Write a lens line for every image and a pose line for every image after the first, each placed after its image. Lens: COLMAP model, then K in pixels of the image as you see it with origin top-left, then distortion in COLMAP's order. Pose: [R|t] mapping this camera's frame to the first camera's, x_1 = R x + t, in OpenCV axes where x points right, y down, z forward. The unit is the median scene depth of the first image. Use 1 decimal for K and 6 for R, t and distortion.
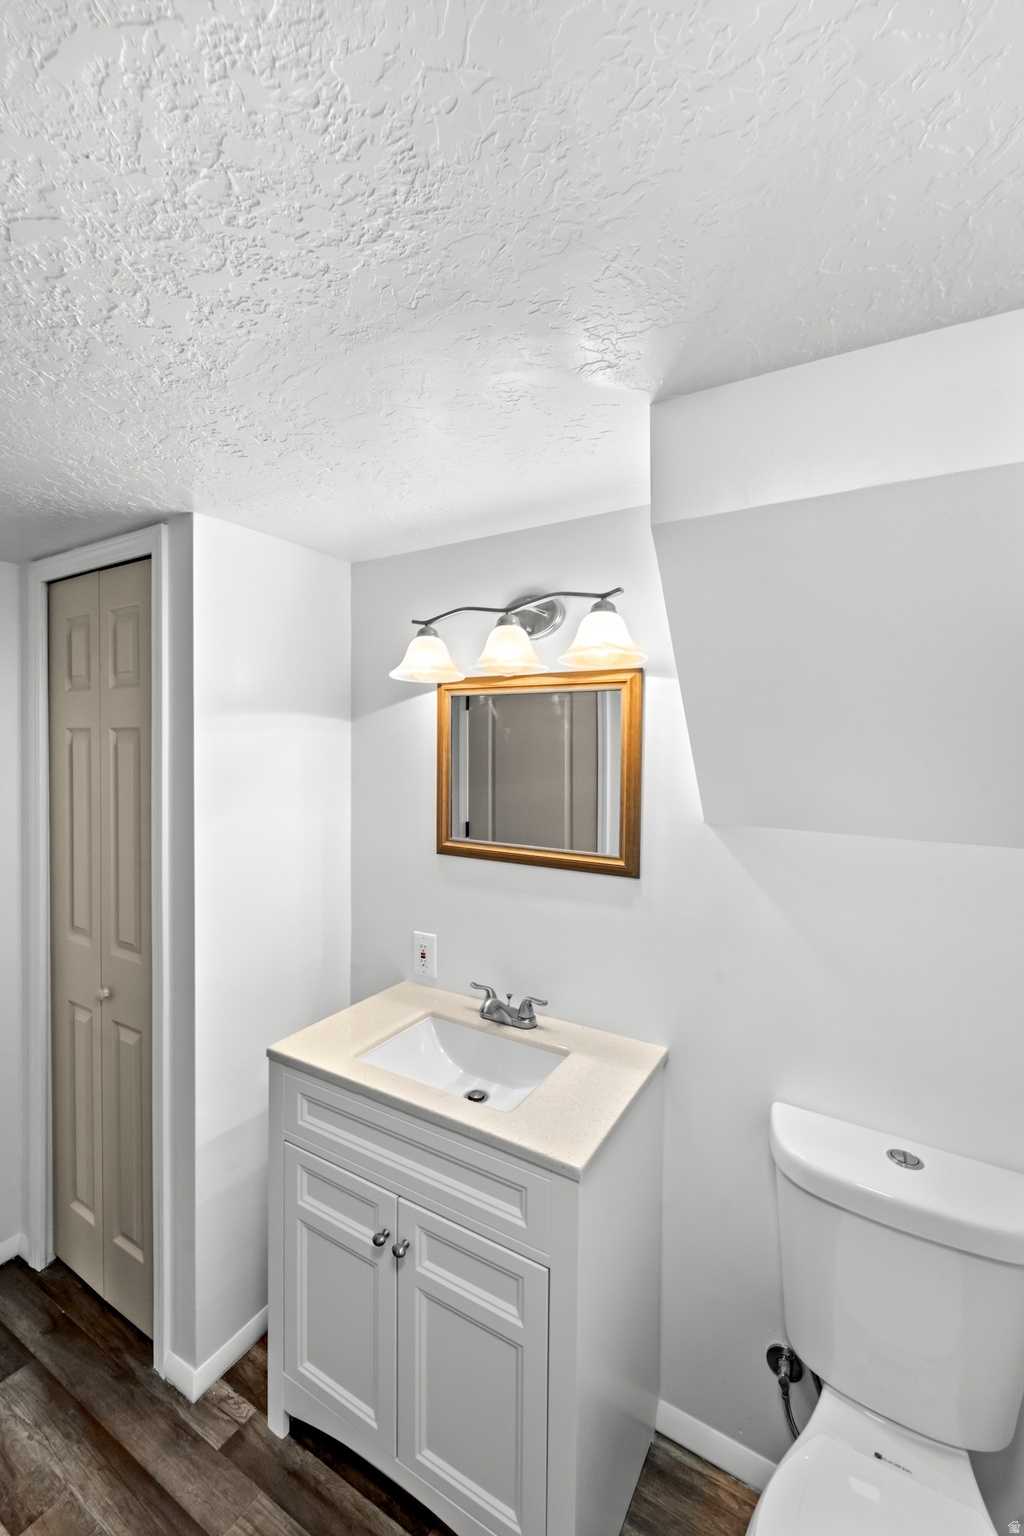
lens RADIAL K [[637.4, 0, 510.1], [0, 637.4, 761.8], [0, 0, 1]] dist [-0.000031, -0.000771]
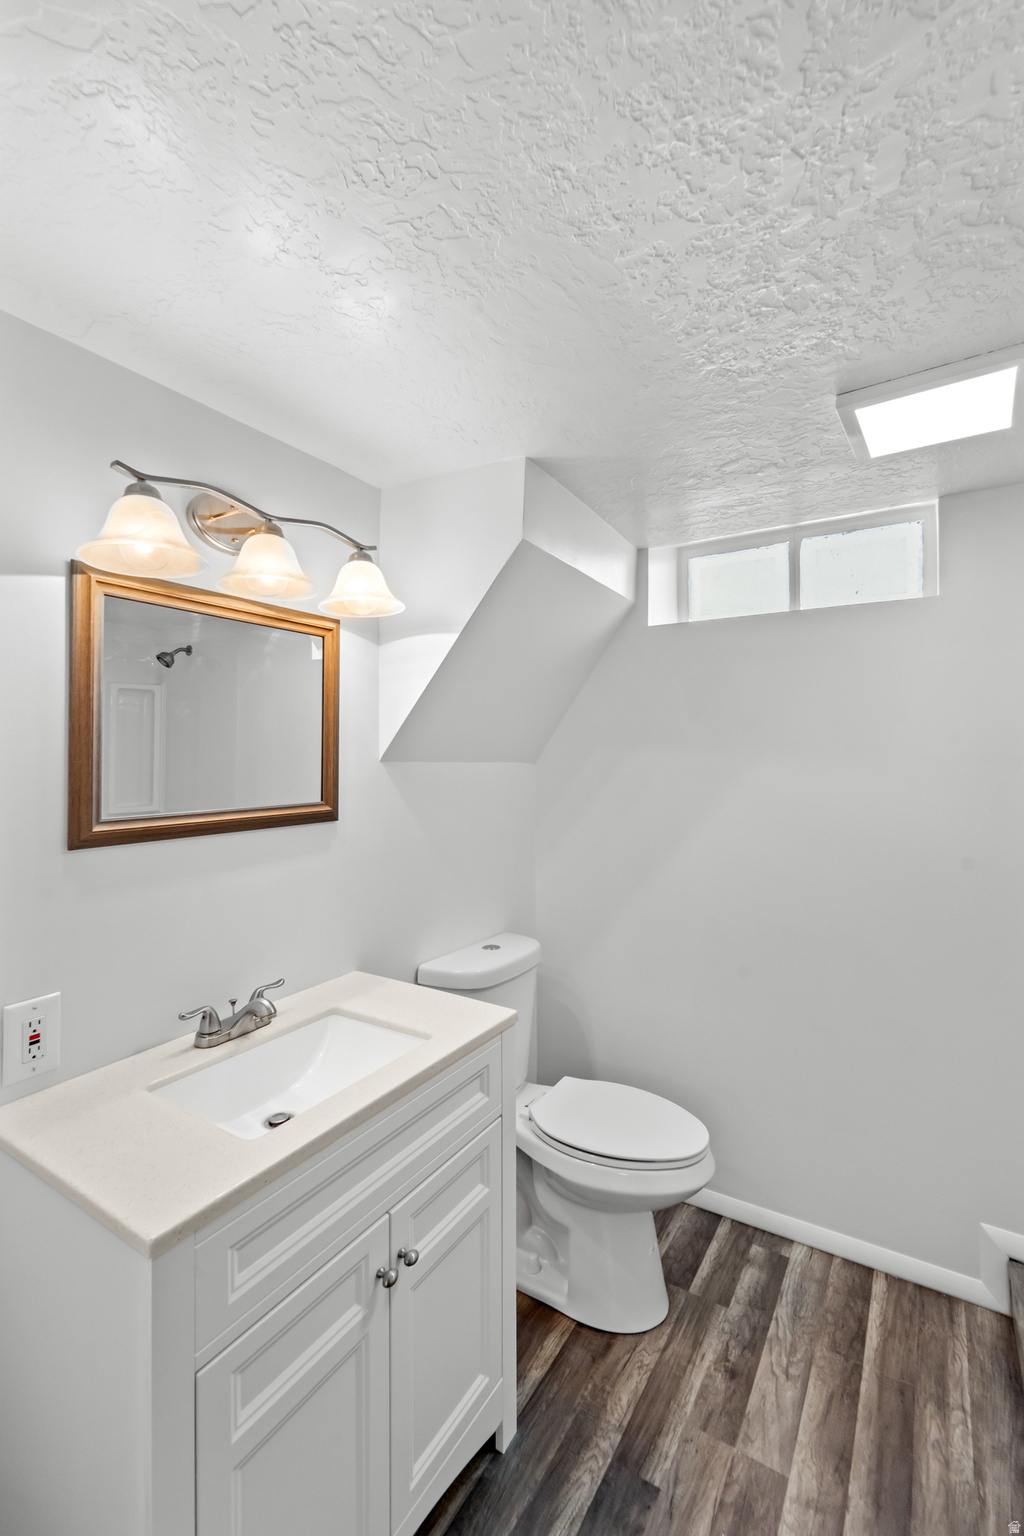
lens RADIAL K [[637.4, 0, 543.3], [0, 637.4, 745.1], [0, 0, 1]] dist [-0.000031, -0.000771]
pose [[0.007068, -0.000403, 0.999975, -0.839277], [0.025861, 0.999666, 0.000220, 0.068472], [-0.999641, 0.025859, 0.007076, 0.653139]]
